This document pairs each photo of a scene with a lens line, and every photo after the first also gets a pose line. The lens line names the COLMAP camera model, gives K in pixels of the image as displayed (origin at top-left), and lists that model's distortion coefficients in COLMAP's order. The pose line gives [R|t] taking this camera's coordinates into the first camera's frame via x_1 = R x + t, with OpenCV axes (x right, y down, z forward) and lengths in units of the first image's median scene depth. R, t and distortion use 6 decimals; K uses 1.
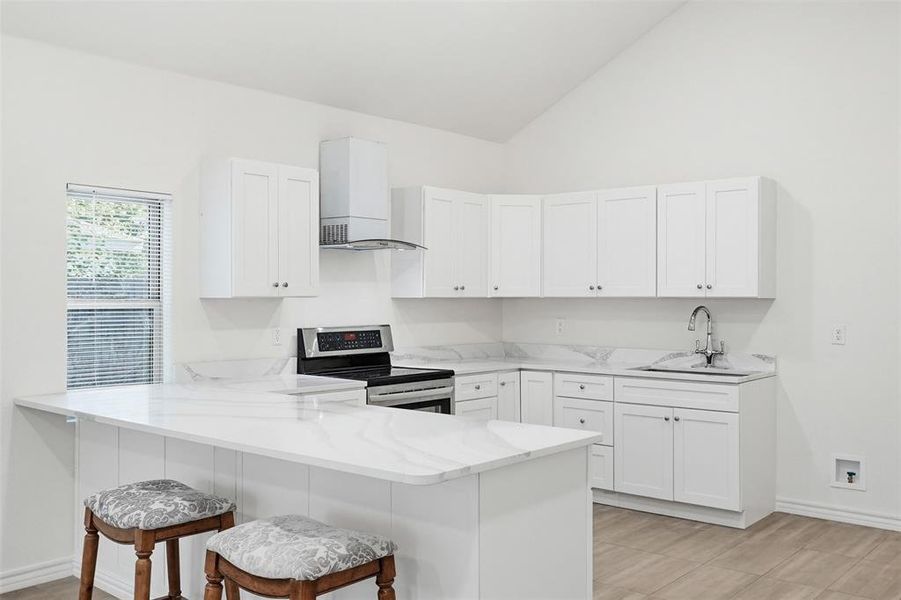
lens RADIAL K [[855.6, 0, 450.5], [0, 855.6, 300.0], [0, 0, 1]] dist [0.007083, 0.006562]
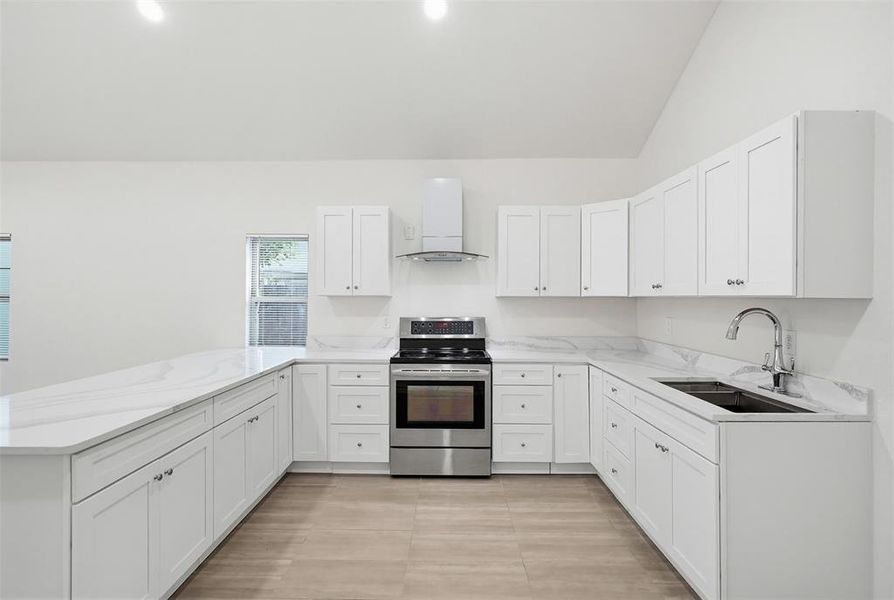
lens RADIAL K [[447.3, 0, 447.0], [0, 447.3, 300.0], [0, 0, 1]] dist [-0.001492, -0.000361]
pose [[0.634995, 0.008042, -0.772475, 0.434039], [-0.003660, 0.999966, 0.007401, -0.002407], [0.772508, -0.001873, 0.635002, 0.549716]]
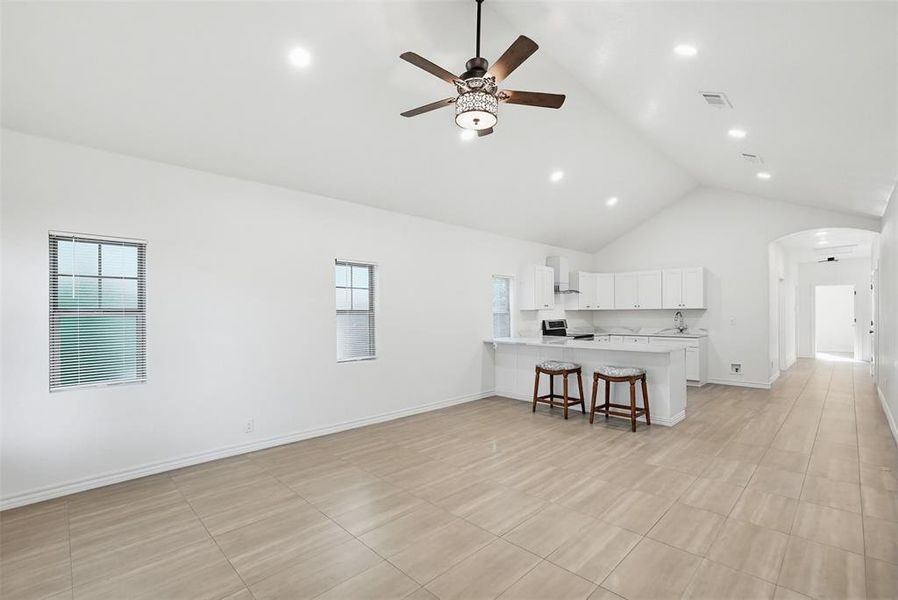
lens RADIAL K [[405.8, 0, 448.4], [0, 405.8, 315.3], [0, 0, 1]] dist [-0.001135, -0.000249]
pose [[0.997098, -0.007833, -0.075728, -0.379752], [0.007929, 0.999968, 0.000964, 0.011026], [0.075718, -0.001561, 0.997128, -0.418672]]
